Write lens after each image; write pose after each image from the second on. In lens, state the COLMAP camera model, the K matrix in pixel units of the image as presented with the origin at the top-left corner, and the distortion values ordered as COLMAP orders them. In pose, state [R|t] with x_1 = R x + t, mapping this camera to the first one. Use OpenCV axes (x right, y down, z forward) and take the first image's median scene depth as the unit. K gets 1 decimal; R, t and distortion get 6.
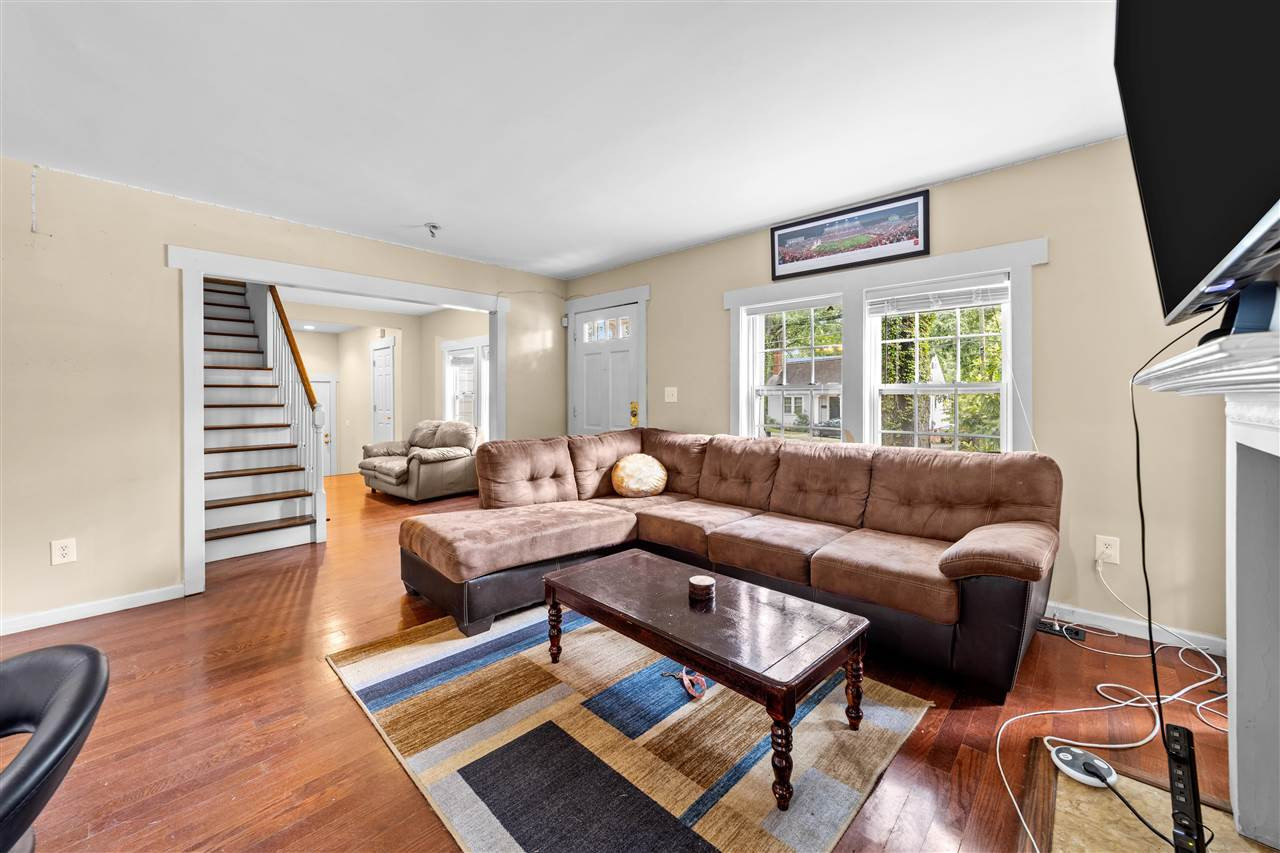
lens RADIAL K [[492.5, 0, 641.1], [0, 492.5, 396.1], [0, 0, 1]] dist [-0.002107, -0.000023]
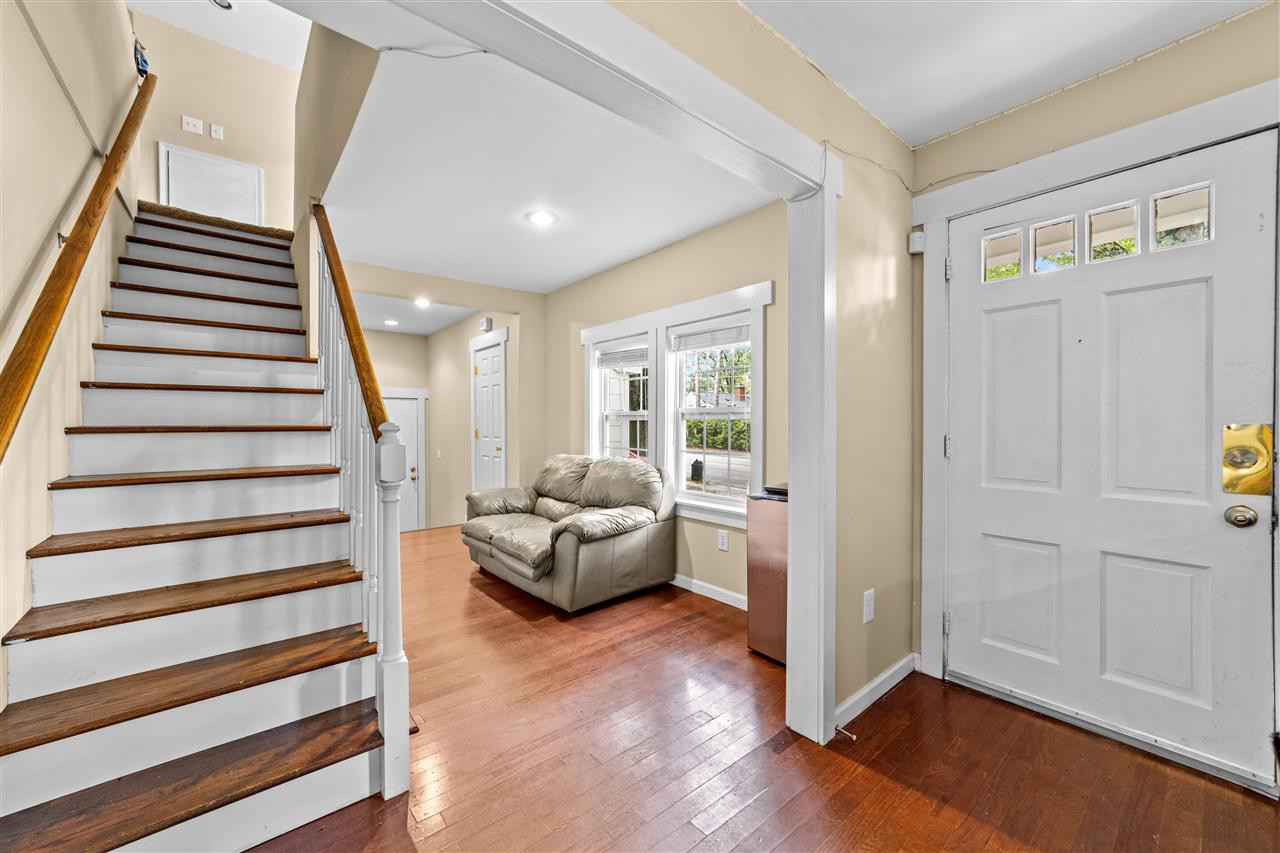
lens RADIAL K [[492.5, 0, 640.3], [0, 492.5, 423.1], [0, 0, 1]] dist [-0.002107, -0.000023]
pose [[0.990731, 0.003230, -0.135801, -0.311521], [-0.003220, 0.999995, 0.000296, 0.010909], [0.135801, 0.000144, 0.990736, 0.489403]]
